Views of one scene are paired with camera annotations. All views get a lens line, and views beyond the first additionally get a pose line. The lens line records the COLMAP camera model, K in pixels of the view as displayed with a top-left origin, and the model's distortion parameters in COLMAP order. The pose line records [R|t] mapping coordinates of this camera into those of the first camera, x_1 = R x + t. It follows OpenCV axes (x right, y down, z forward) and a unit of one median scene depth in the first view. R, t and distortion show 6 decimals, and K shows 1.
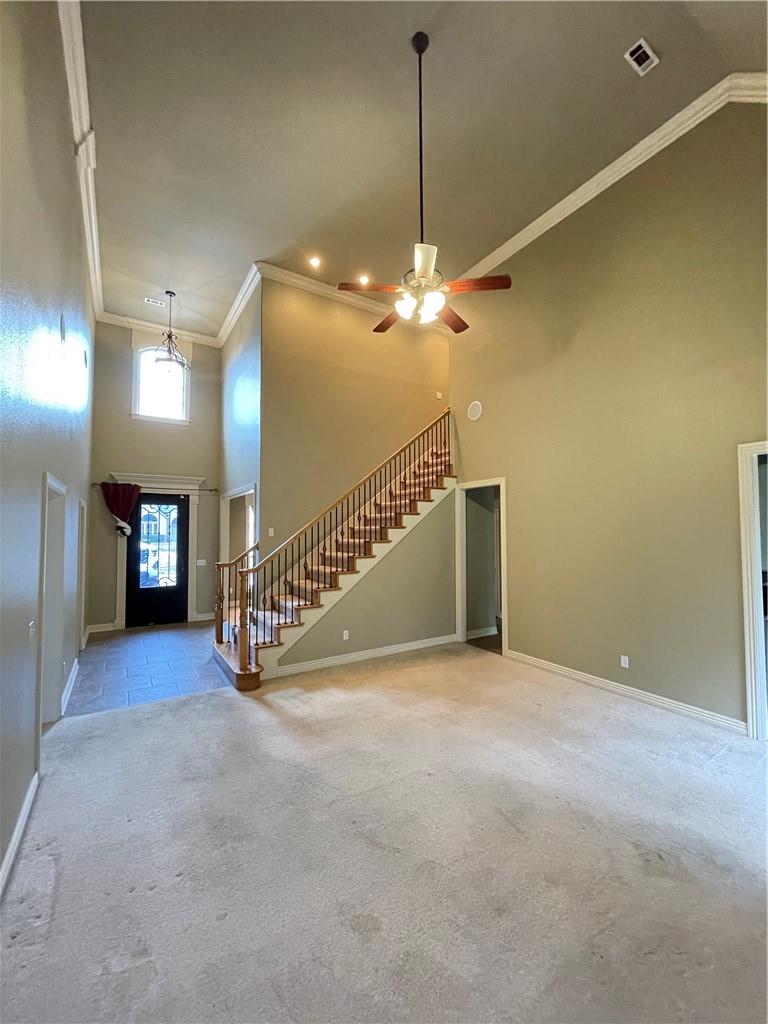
lens RADIAL K [[412.3, 0, 383.1], [0, 412.3, 514.2], [0, 0, 1]] dist [-0.003773, 0.000101]
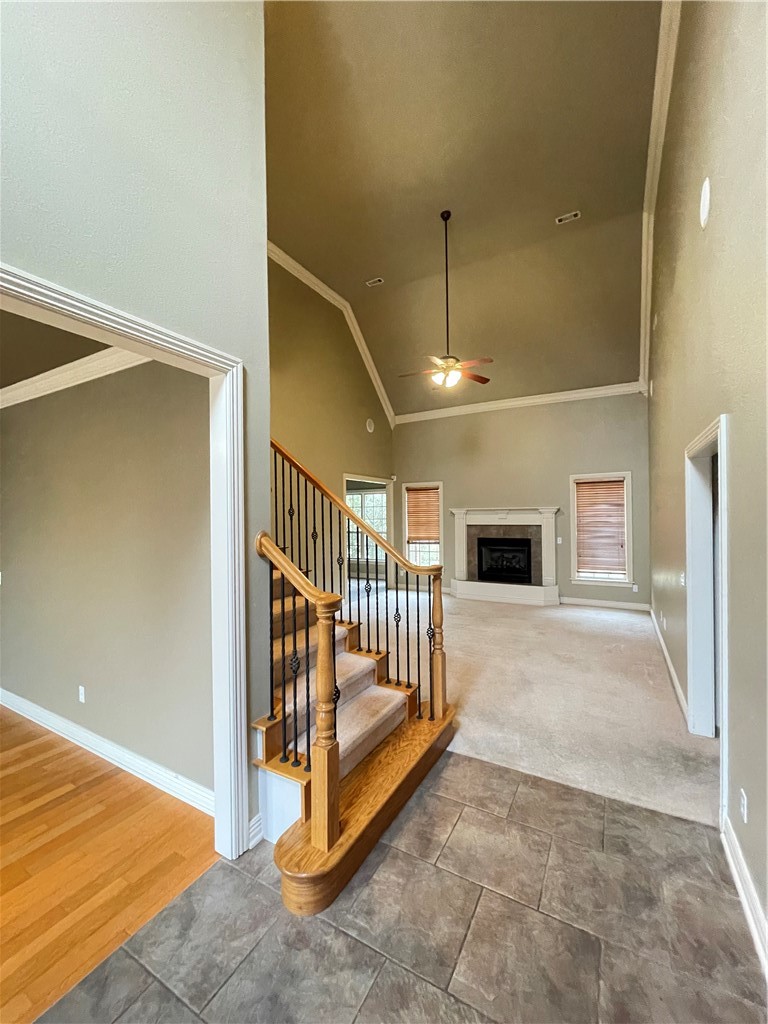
lens RADIAL K [[412.3, 0, 384.0], [0, 412.3, 515.4], [0, 0, 1]] dist [-0.003773, 0.000101]
pose [[-0.481352, 0.005945, 0.876507, -0.945537], [-0.031205, 0.999227, -0.023914, 0.077970], [-0.875972, -0.038862, -0.480794, 1.514053]]
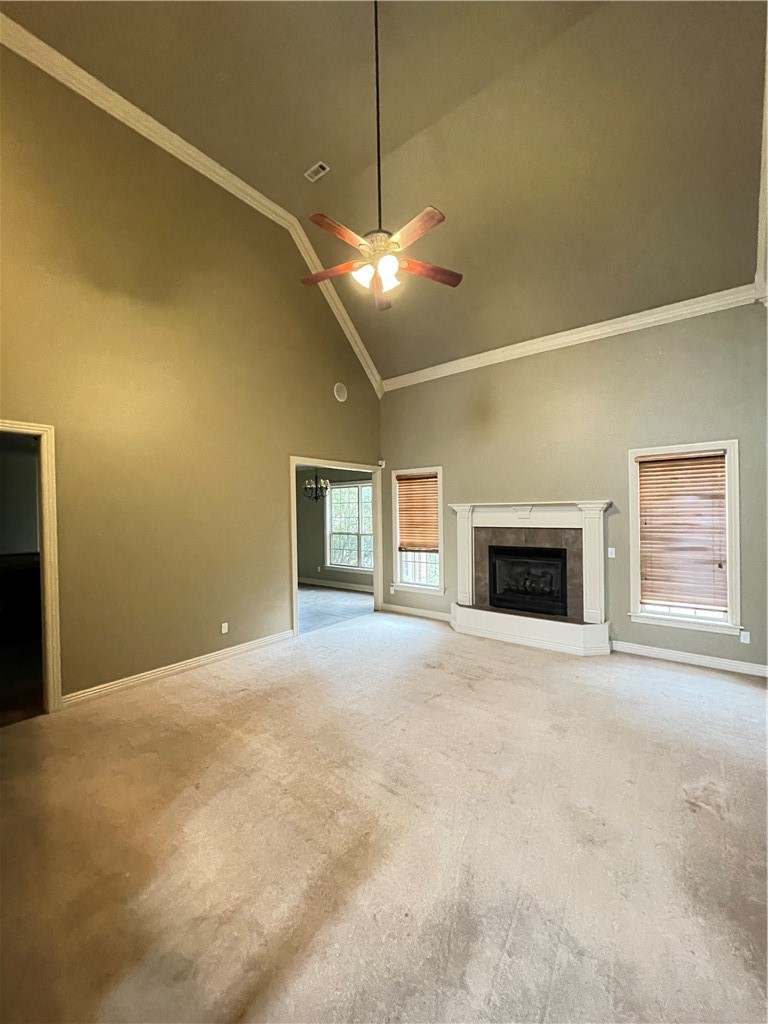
lens RADIAL K [[412.3, 0, 383.0], [0, 412.3, 515.1], [0, 0, 1]] dist [-0.003773, 0.000101]
pose [[-0.336780, -0.001630, 0.941582, -0.605416], [-0.032087, 0.999438, -0.009747, 0.046818], [-0.941037, -0.033495, -0.336643, 0.965876]]
